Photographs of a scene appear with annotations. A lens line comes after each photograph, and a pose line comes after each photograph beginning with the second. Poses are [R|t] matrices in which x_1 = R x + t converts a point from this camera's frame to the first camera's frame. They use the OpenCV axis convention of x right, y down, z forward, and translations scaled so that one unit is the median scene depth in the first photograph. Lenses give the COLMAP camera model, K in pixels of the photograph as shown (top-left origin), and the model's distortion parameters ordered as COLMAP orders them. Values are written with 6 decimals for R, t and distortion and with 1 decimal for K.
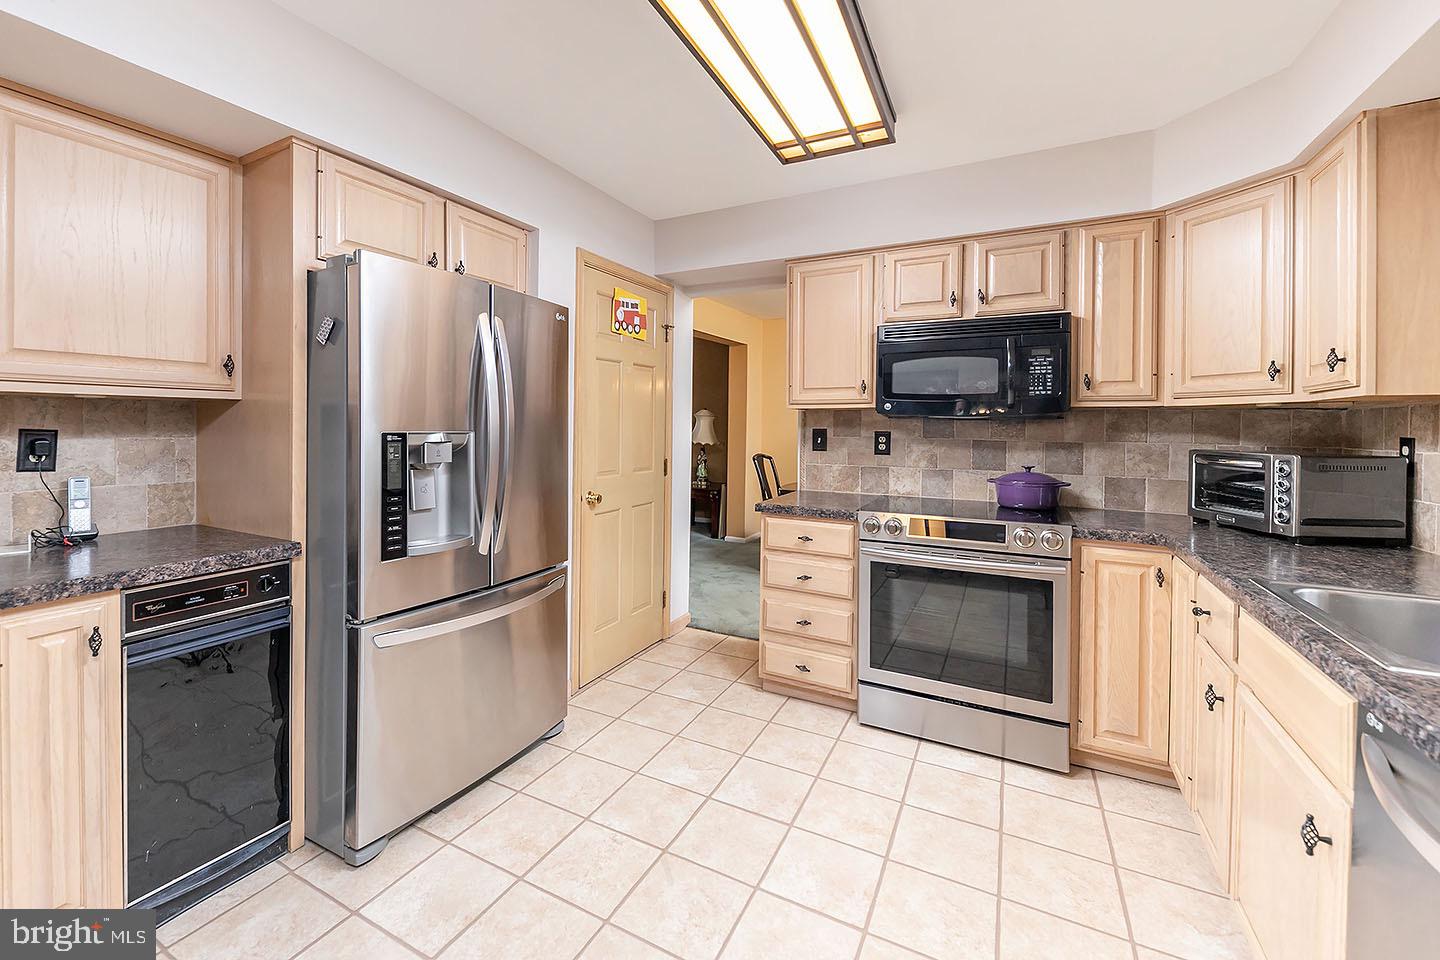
lens RADIAL K [[597.7, 0, 716.7], [0, 597.7, 425.8], [0, 0, 1]] dist [-0.001285, -0.000487]
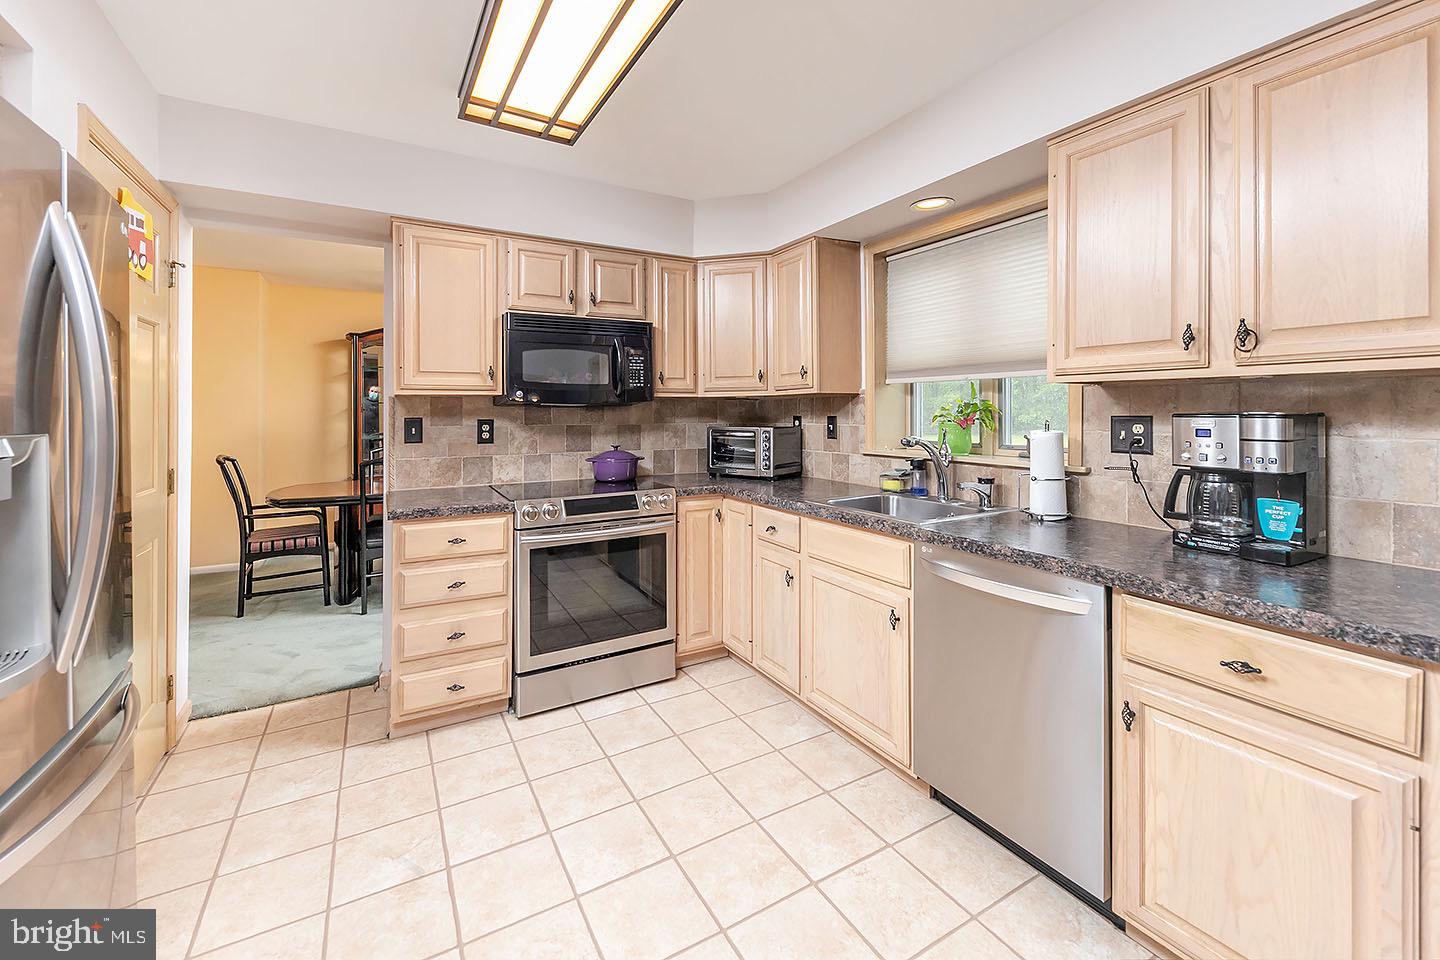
lens RADIAL K [[592.2, 0, 744.0], [0, 592.2, 410.0], [0, 0, 1]] dist [-0.001579, -0.000238]
pose [[0.511032, -0.008372, 0.859521, -0.398117], [0.010652, 0.999937, 0.003407, -0.005329], [-0.859496, 0.007414, 0.511089, 0.182919]]
